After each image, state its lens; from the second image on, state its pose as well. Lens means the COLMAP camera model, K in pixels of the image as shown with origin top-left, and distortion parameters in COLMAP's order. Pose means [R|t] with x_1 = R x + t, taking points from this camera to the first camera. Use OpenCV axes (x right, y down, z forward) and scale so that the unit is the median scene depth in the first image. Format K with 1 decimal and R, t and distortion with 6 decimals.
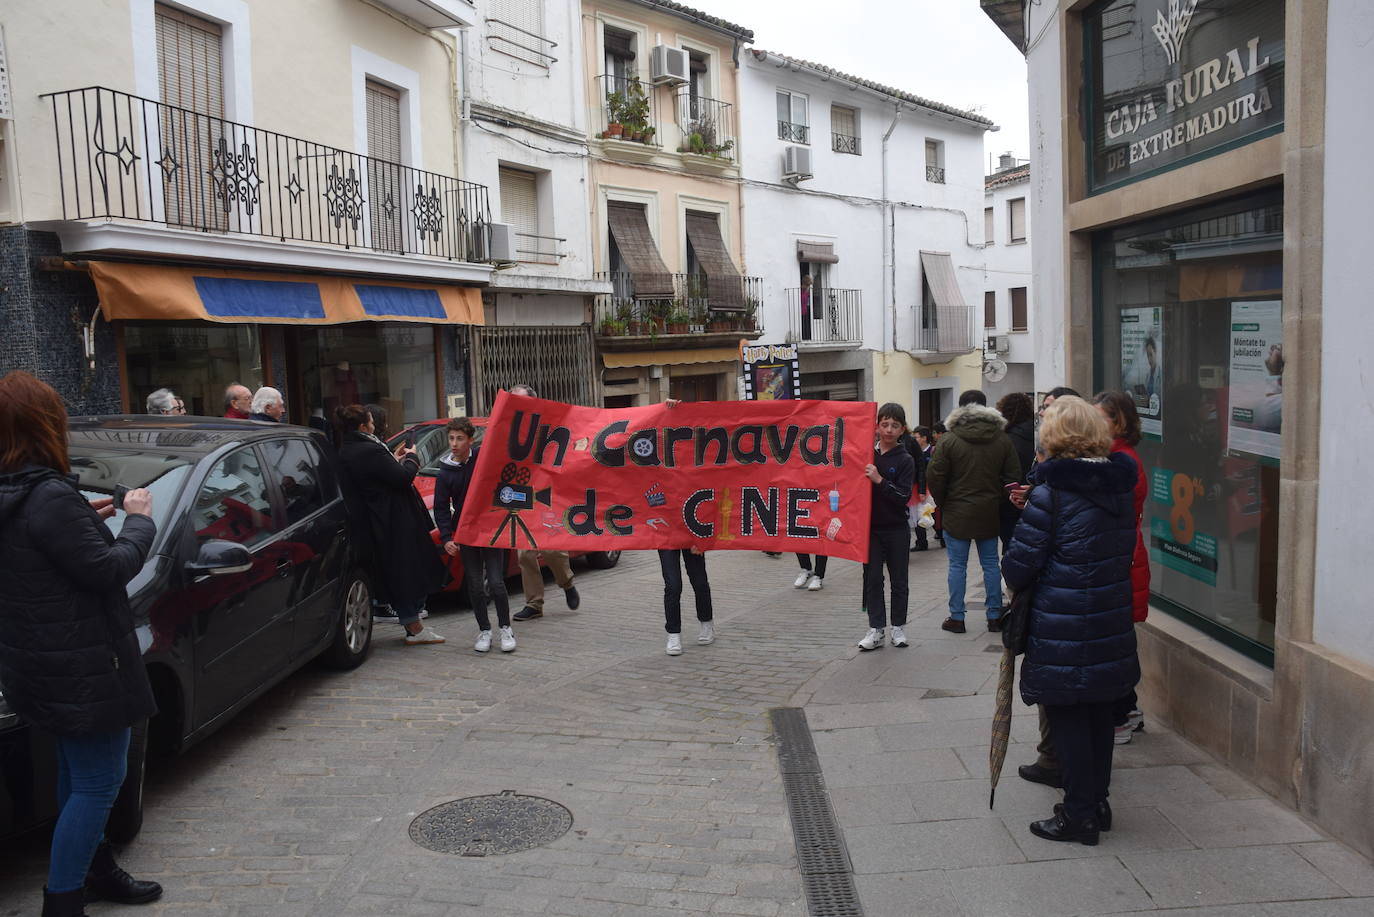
lens RADIAL K [[1122.3, 0, 690.2], [0, 1122.3, 481.3], [0, 0, 1]] dist [-0.150548, 0.127187]
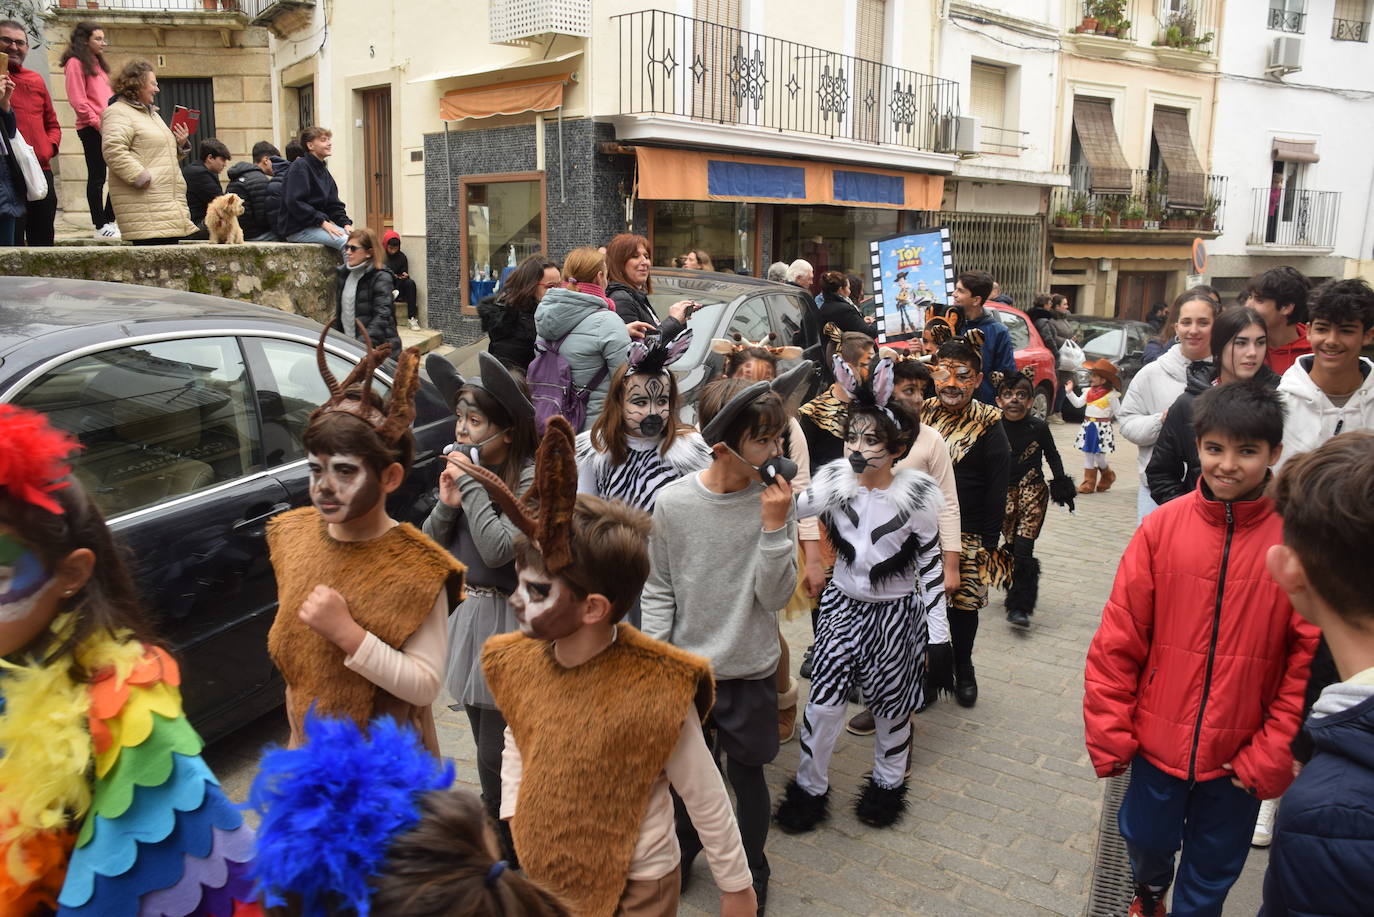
lens RADIAL K [[1115.5, 0, 682.6], [0, 1115.5, 485.6], [0, 0, 1]] dist [-0.154984, 0.135663]
pose [[0.917345, 0.130861, -0.375970, 0.020967], [-0.088032, 0.987730, 0.128998, 0.011280], [0.388238, -0.085239, 0.917609, -0.119009]]
